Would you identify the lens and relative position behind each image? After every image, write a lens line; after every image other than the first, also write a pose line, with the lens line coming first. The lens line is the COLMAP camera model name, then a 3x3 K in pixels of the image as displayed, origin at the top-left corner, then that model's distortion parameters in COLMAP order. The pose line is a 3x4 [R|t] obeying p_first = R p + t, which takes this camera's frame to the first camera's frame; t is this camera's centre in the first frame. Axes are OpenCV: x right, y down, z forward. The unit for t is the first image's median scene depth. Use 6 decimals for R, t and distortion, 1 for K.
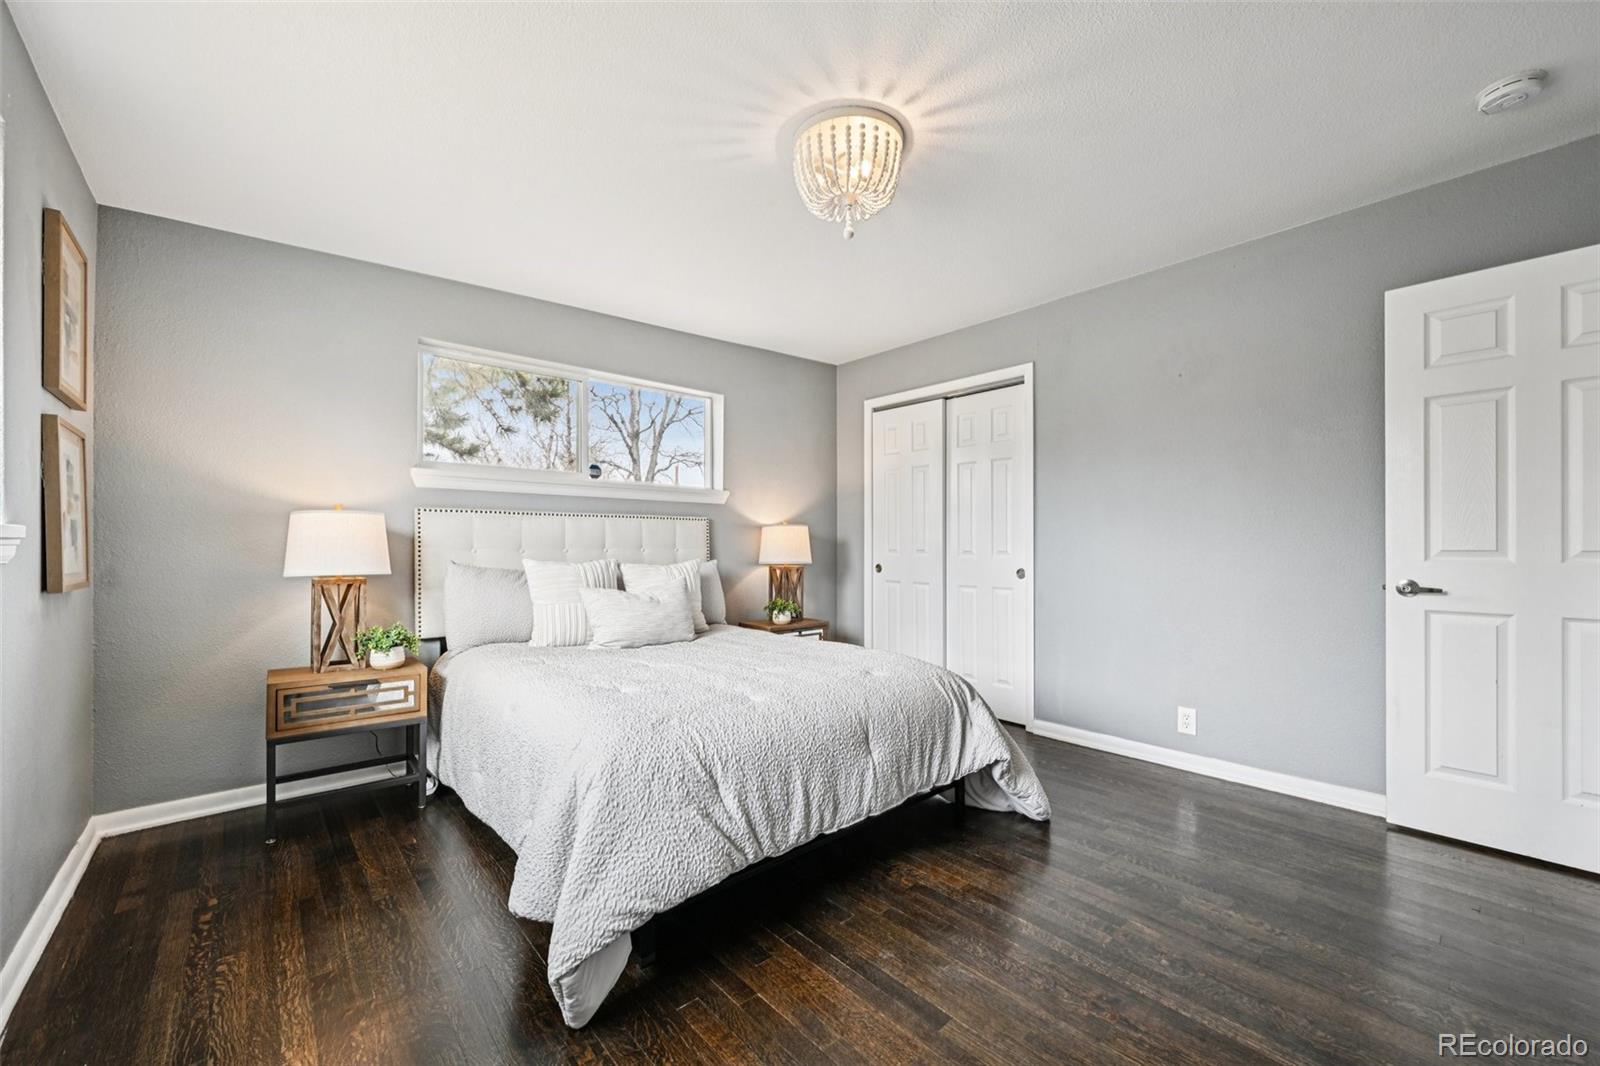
lens RADIAL K [[625.1, 0, 799.6], [0, 625.1, 544.9], [0, 0, 1]] dist [-0.000088, 0.000146]
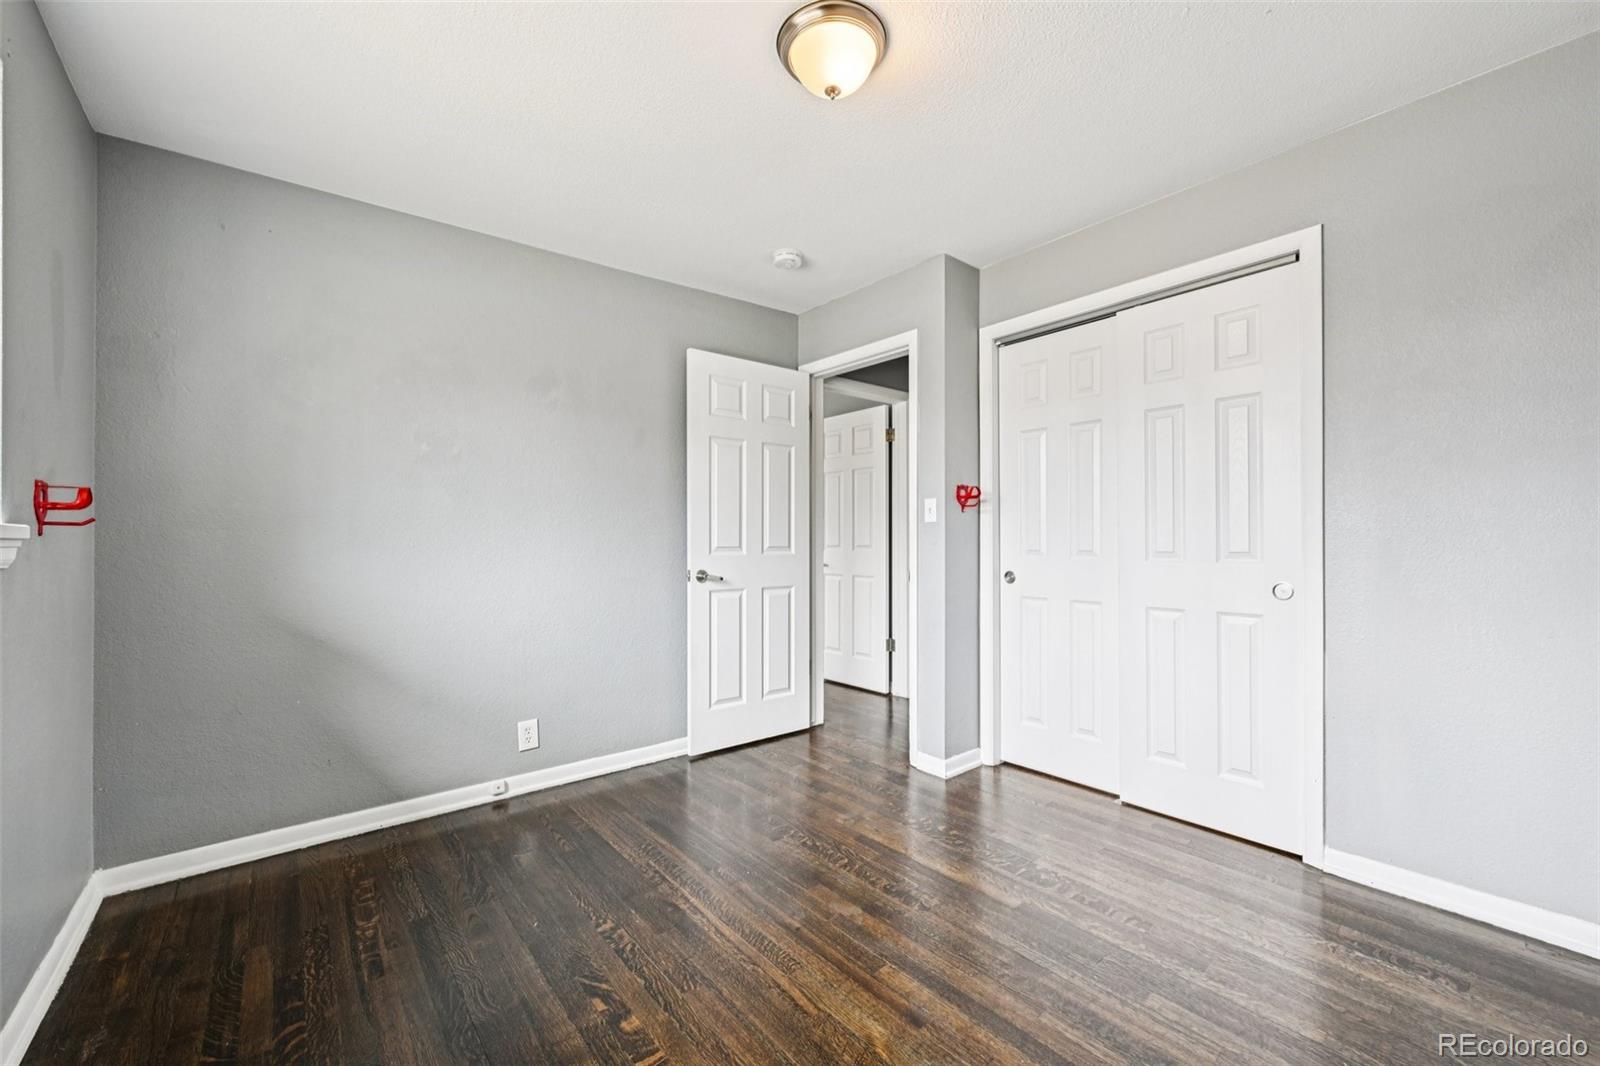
lens RADIAL K [[625.1, 0, 798.5], [0, 625.1, 540.4], [0, 0, 1]] dist [-0.000088, 0.000146]
pose [[0.036072, 0.007399, 0.999322, -0.360353], [-0.008121, 0.999942, -0.007111, 0.001929], [-0.999316, -0.007859, 0.036130, 0.743021]]
